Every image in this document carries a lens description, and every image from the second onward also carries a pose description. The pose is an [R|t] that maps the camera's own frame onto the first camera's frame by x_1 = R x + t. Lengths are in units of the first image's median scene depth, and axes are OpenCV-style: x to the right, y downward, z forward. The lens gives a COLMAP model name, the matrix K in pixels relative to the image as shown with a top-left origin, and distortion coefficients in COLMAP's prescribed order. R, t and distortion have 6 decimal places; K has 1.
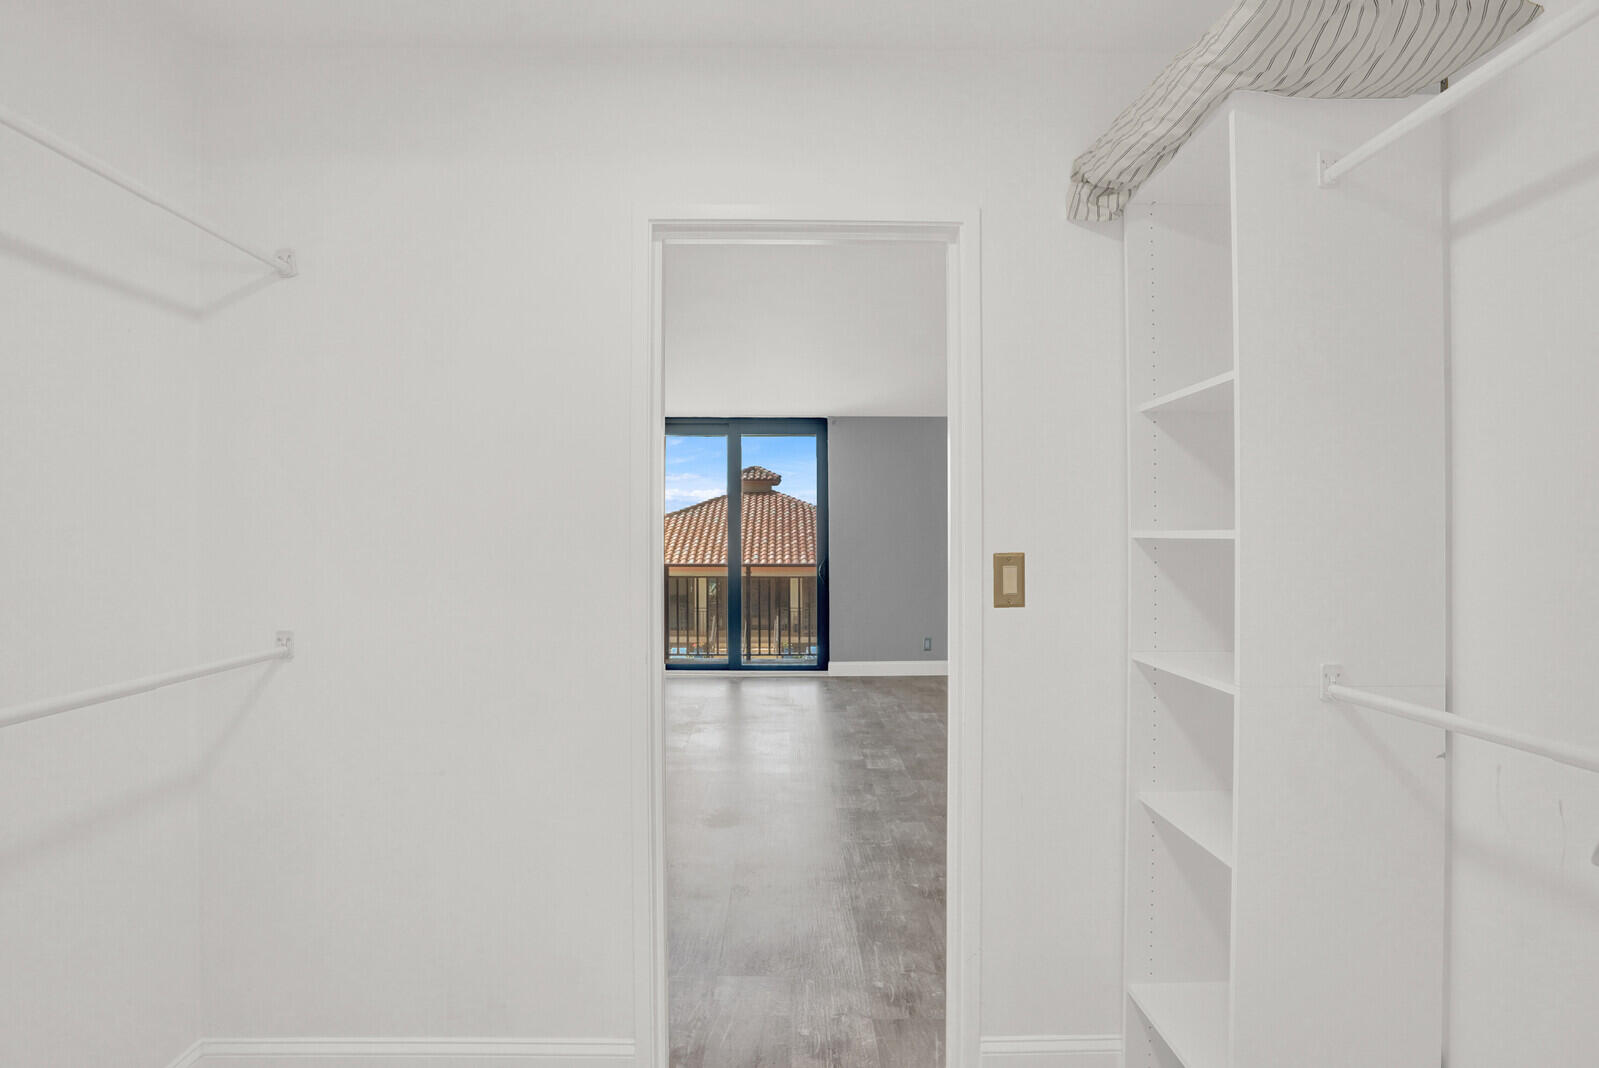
lens RADIAL K [[760.5, 0, 792.6], [0, 760.5, 534.4], [0, 0, 1]] dist [-0.037214, 0.006918]
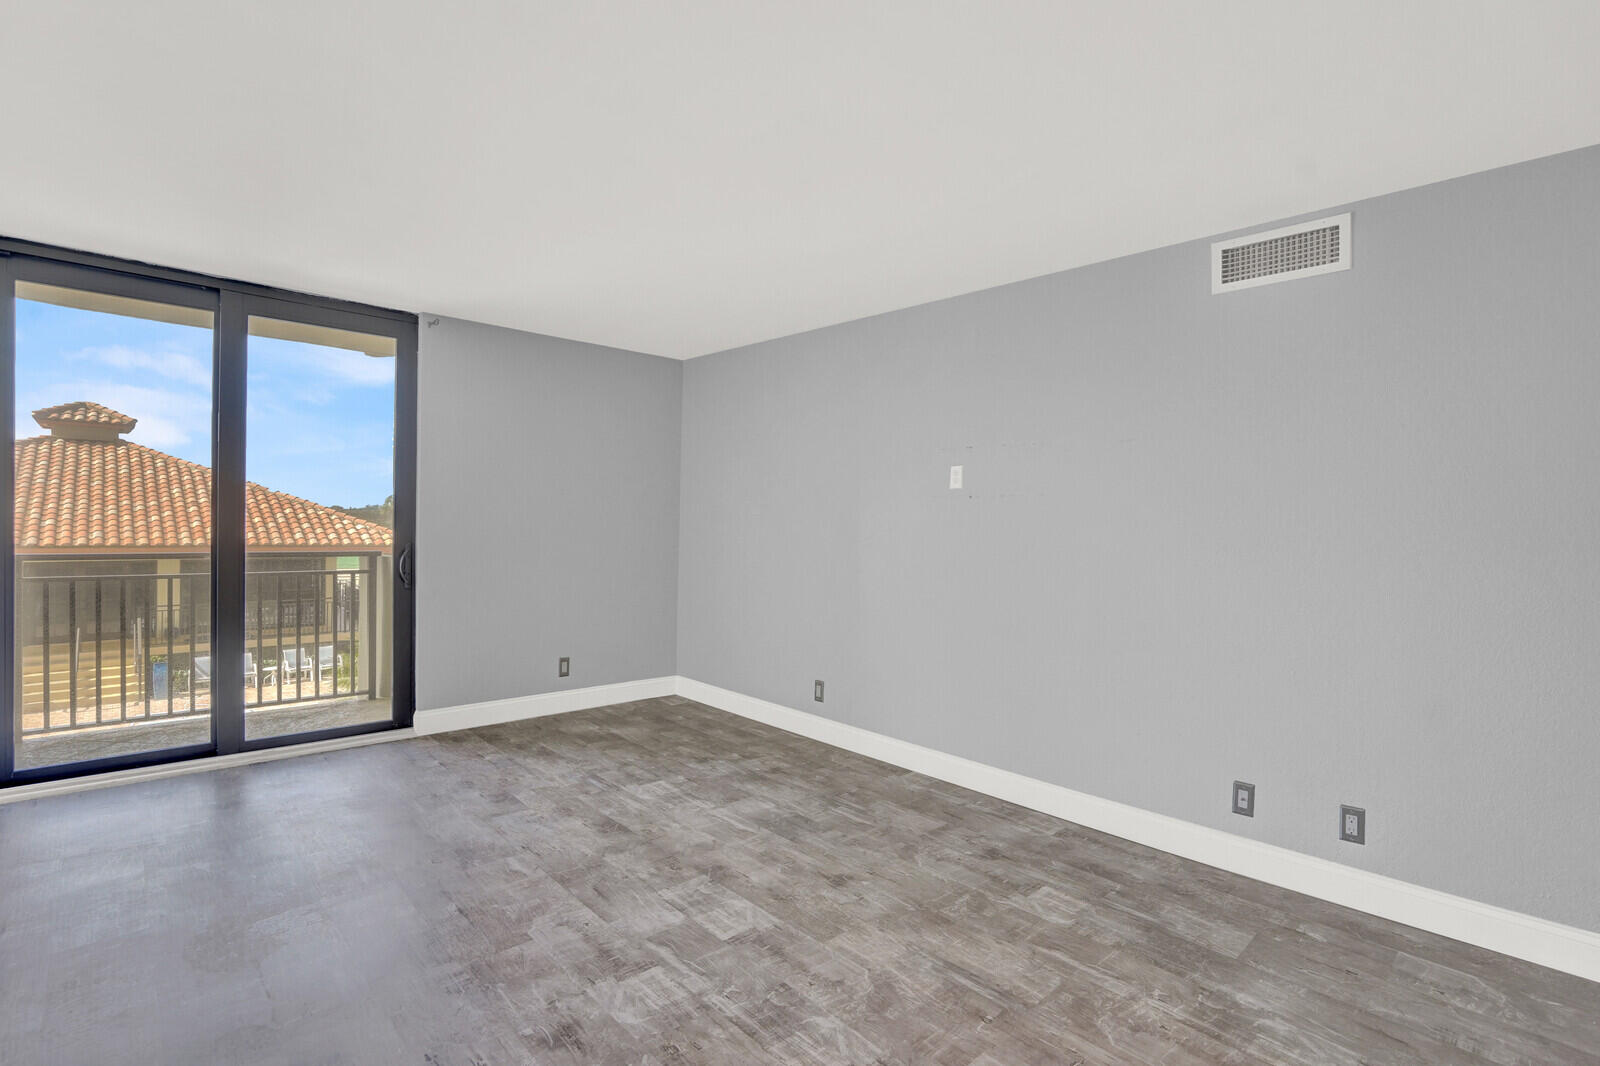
lens RADIAL K [[761.0, 0, 794.9], [0, 761.0, 533.6], [0, 0, 1]] dist [-0.037214, 0.006918]
pose [[0.737339, 0.008893, 0.675464, -0.034068], [-0.027140, 0.999496, 0.016467, 0.001072], [-0.674978, -0.030474, 0.737209, 0.085315]]
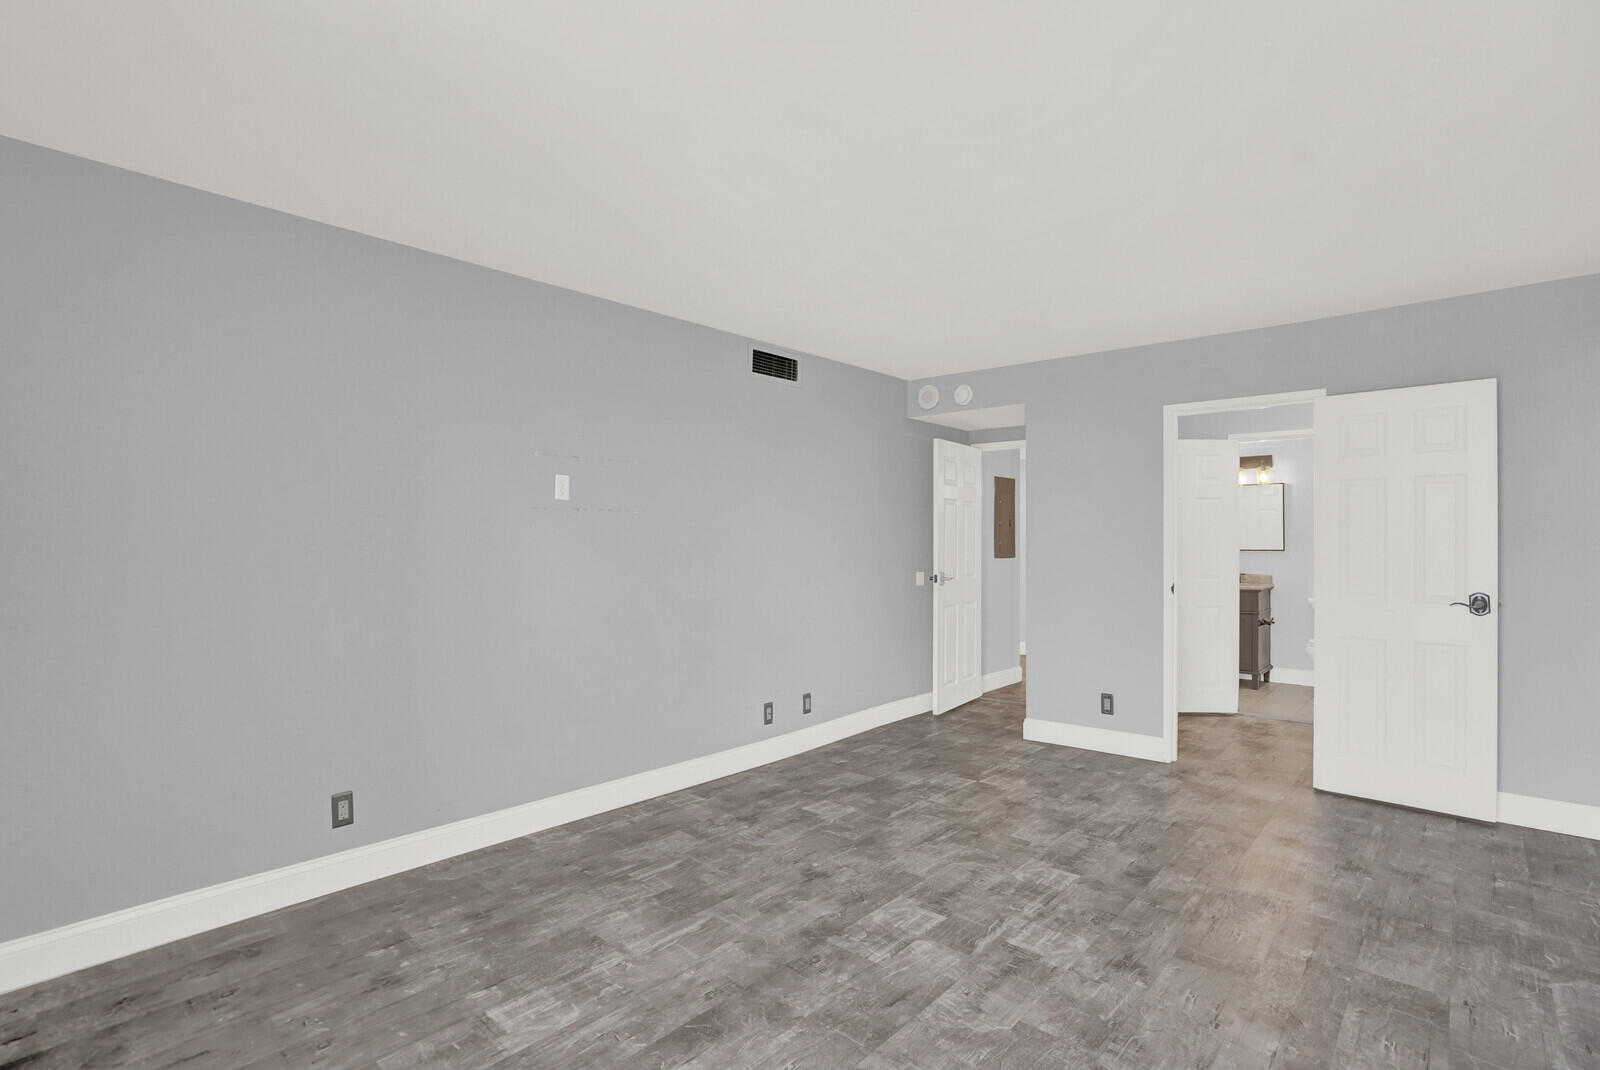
lens RADIAL K [[761.0, 0, 796.5], [0, 761.0, 541.7], [0, 0, 1]] dist [-0.037214, 0.006918]
pose [[-0.742318, 0.003502, 0.670039, -0.031866], [-0.003632, 0.999951, -0.009250, 0.002264], [-0.670038, -0.009300, -0.742269, 0.226389]]
